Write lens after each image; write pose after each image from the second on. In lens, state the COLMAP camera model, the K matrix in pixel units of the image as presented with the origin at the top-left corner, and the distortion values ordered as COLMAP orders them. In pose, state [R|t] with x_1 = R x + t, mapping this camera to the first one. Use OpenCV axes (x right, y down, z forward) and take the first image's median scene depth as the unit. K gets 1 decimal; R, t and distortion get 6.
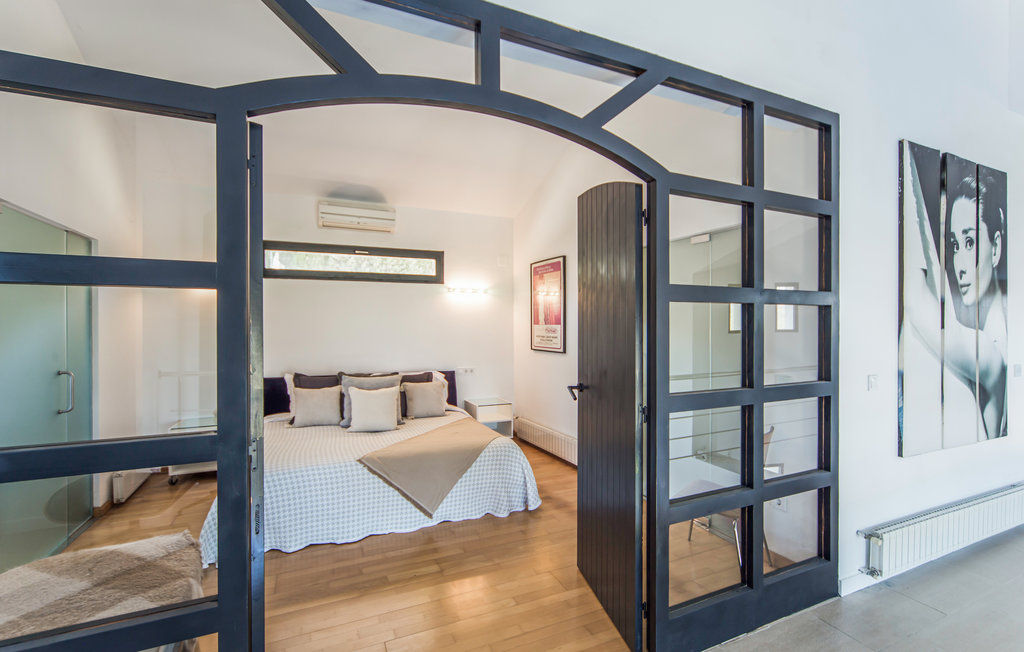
lens RADIAL K [[460.2, 0, 509.8], [0, 460.2, 323.8], [0, 0, 1]] dist [-0.001522, -0.000058]
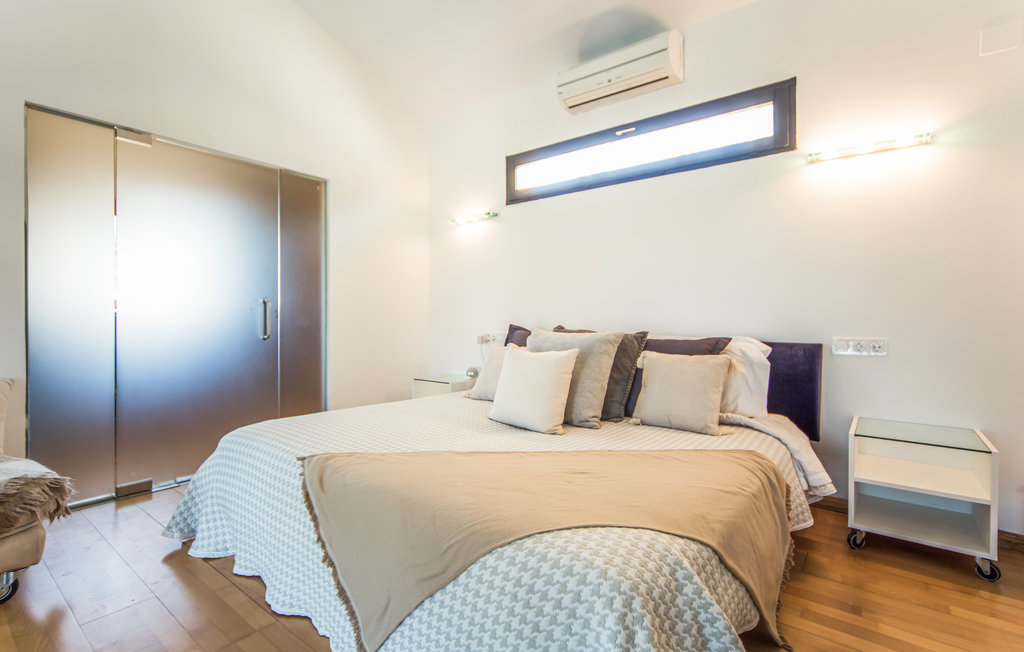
lens RADIAL K [[458.9, 0, 514.4], [0, 458.9, 327.4], [0, 0, 1]] dist [-0.012587, 0.001567]
pose [[0.468777, 0.003957, -0.883308, 0.130829], [-0.009791, 0.999952, -0.000716, 0.096286], [0.883262, 0.008985, 0.468793, 0.592857]]
